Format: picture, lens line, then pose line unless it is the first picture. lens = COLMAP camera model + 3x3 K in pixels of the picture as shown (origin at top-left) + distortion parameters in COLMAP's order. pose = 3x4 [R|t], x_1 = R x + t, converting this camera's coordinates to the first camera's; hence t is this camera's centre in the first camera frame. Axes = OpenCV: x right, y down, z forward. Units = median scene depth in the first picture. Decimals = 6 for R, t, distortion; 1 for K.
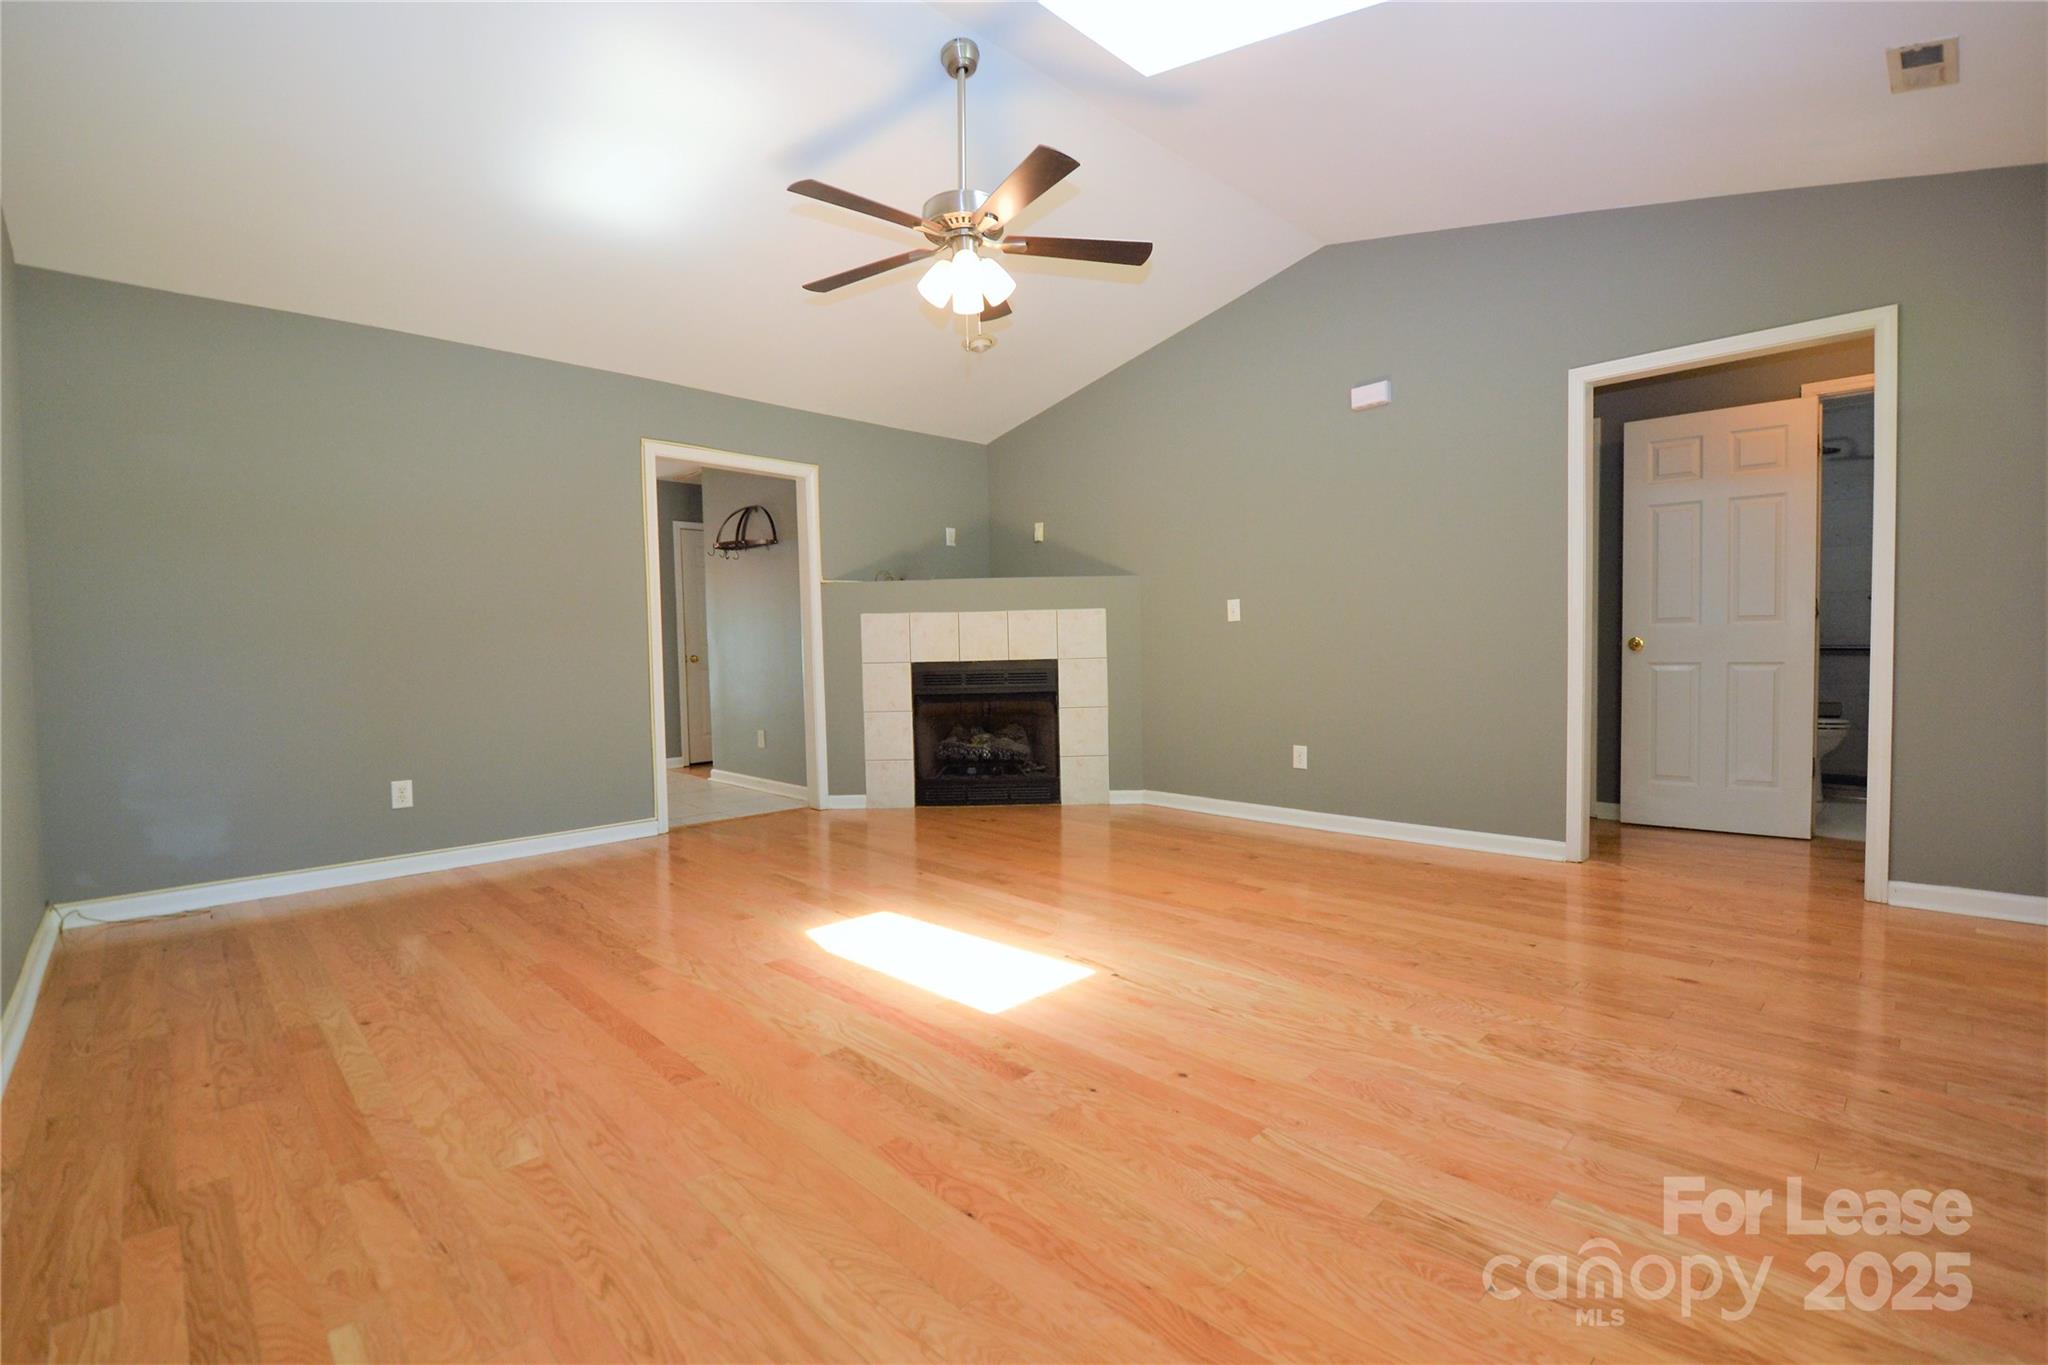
lens RADIAL K [[902.6, 0, 1026.5], [0, 902.6, 683.9], [0, 0, 1]] dist [0.016330, -0.022734]
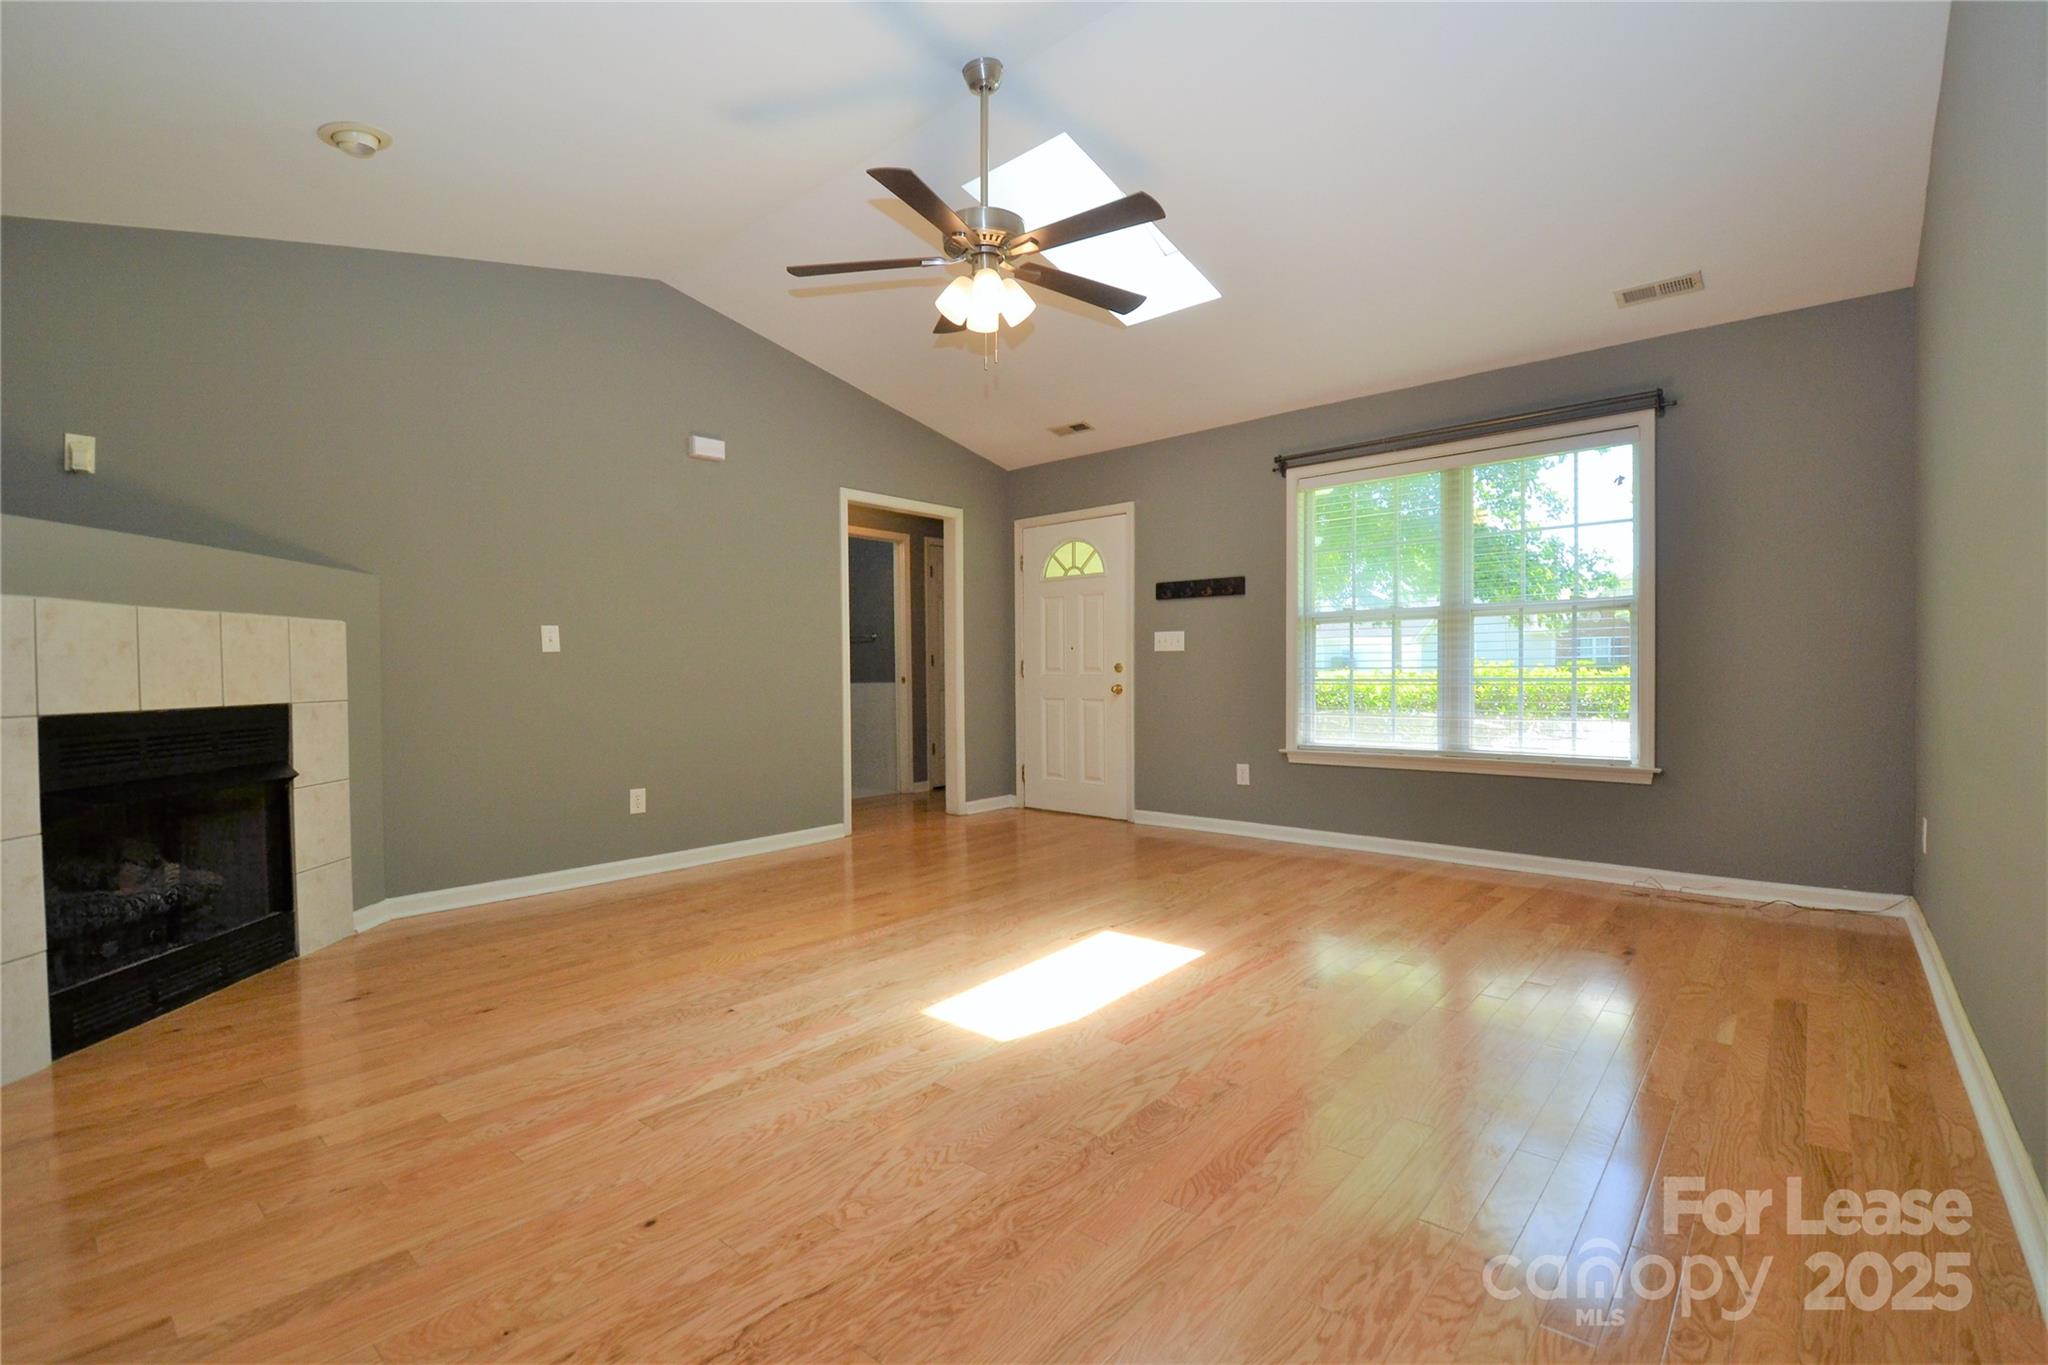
lens RADIAL K [[902.6, 0, 1026.5], [0, 902.6, 683.9], [0, 0, 1]] dist [0.016330, -0.022734]
pose [[-0.083217, 0.007372, 0.996504, -0.994391], [0.051194, 0.998684, -0.003113, -0.024564], [-0.995216, 0.050755, -0.083485, 1.012860]]
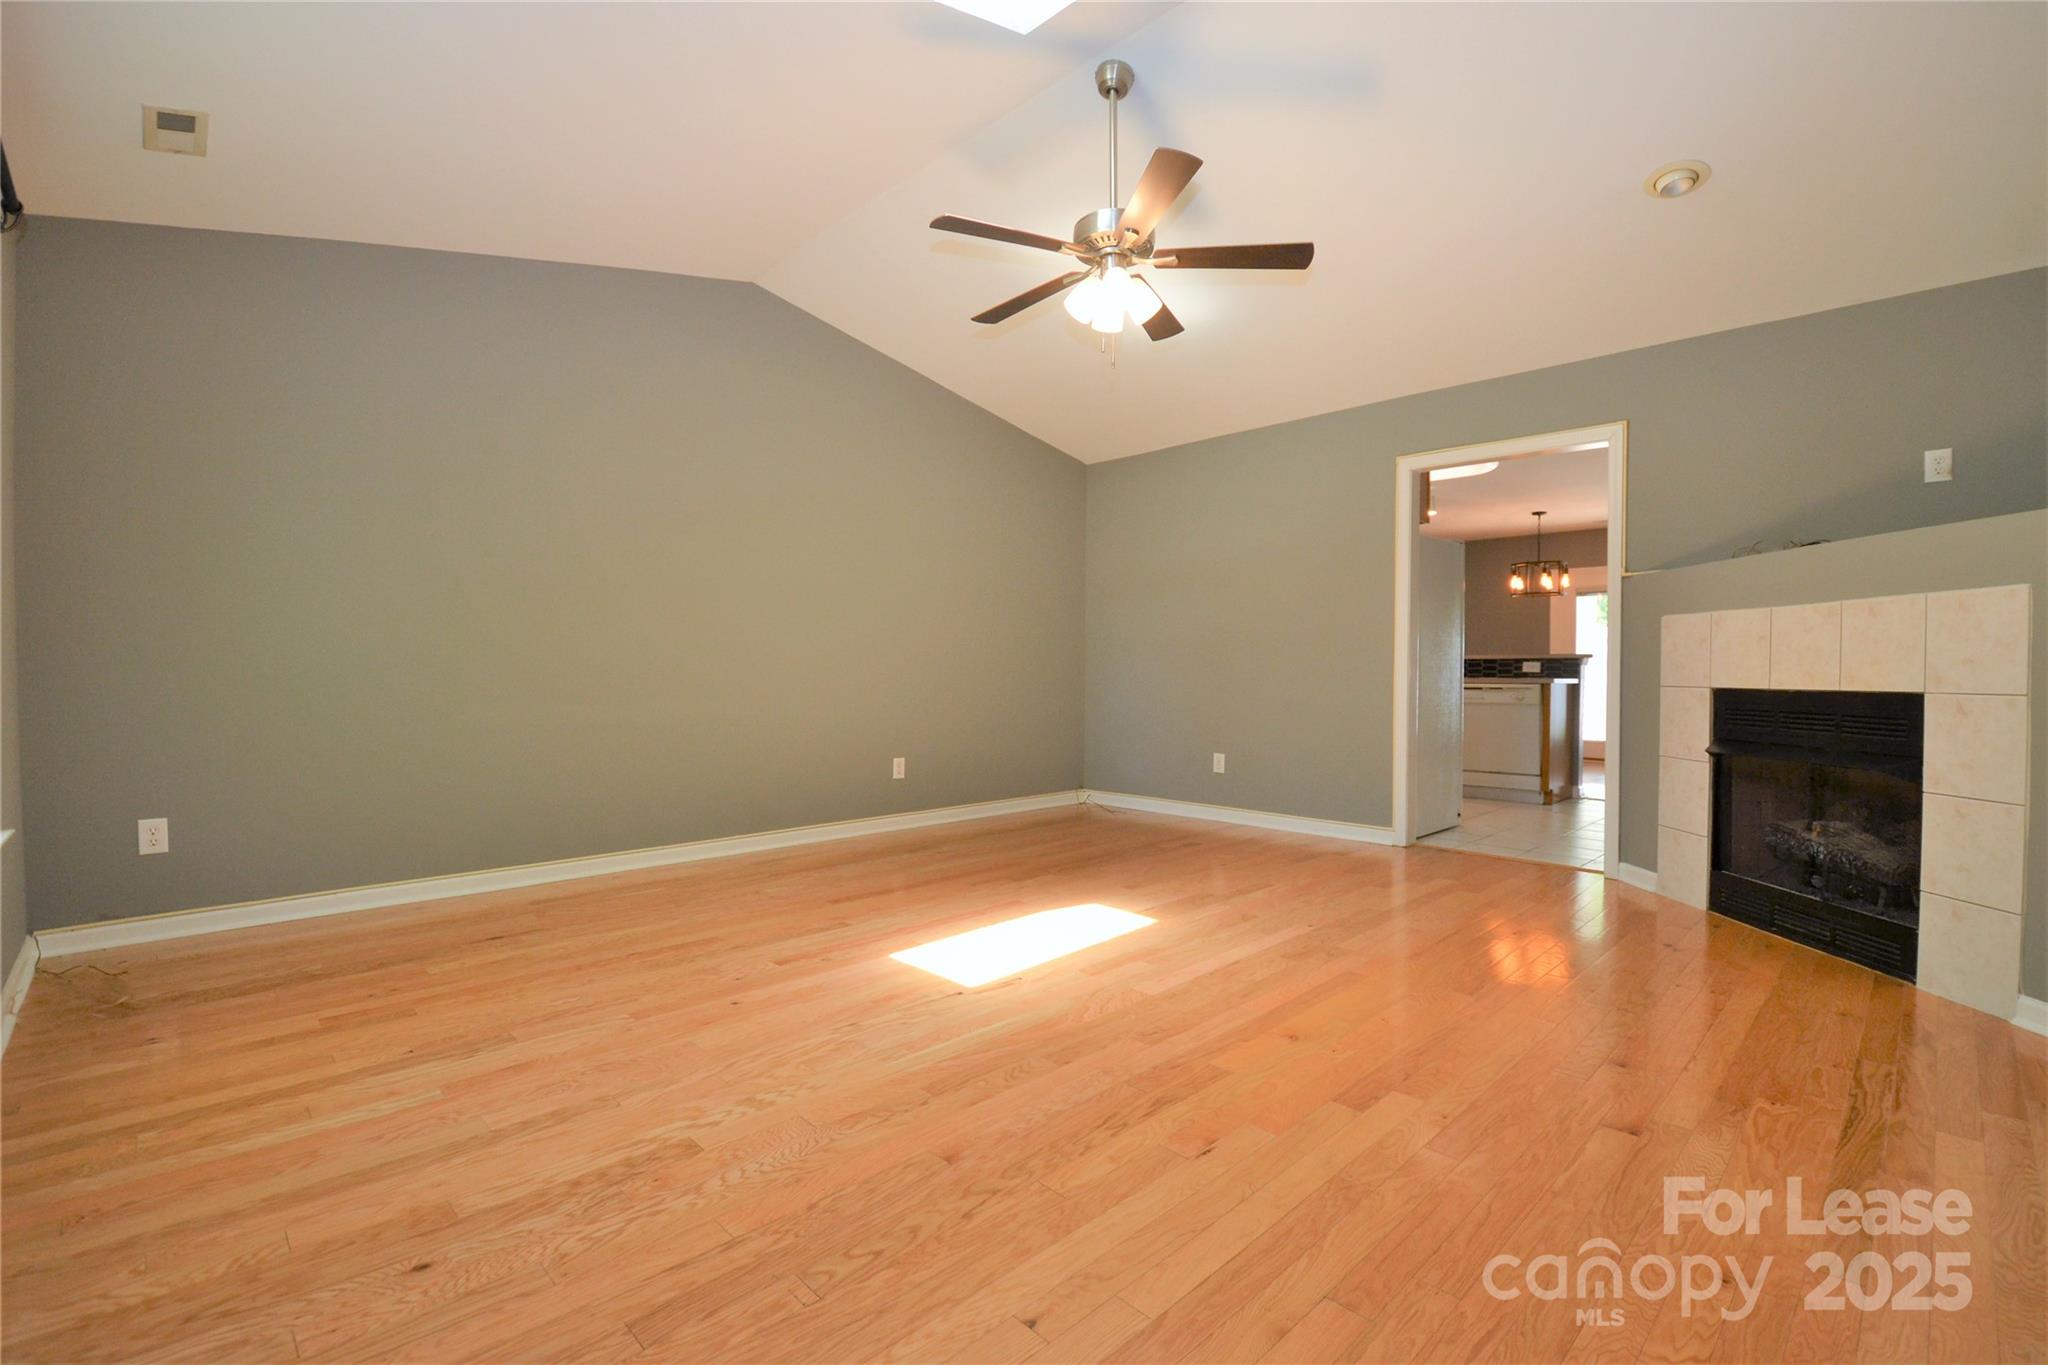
lens RADIAL K [[902.6, 0, 1026.5], [0, 902.6, 683.9], [0, 0, 1]] dist [0.016330, -0.022734]
pose [[0.002286, 0.035305, -0.999374, 0.905749], [-0.043793, 0.998421, 0.035171, -0.048826], [0.999038, 0.043686, 0.003829, 0.879480]]
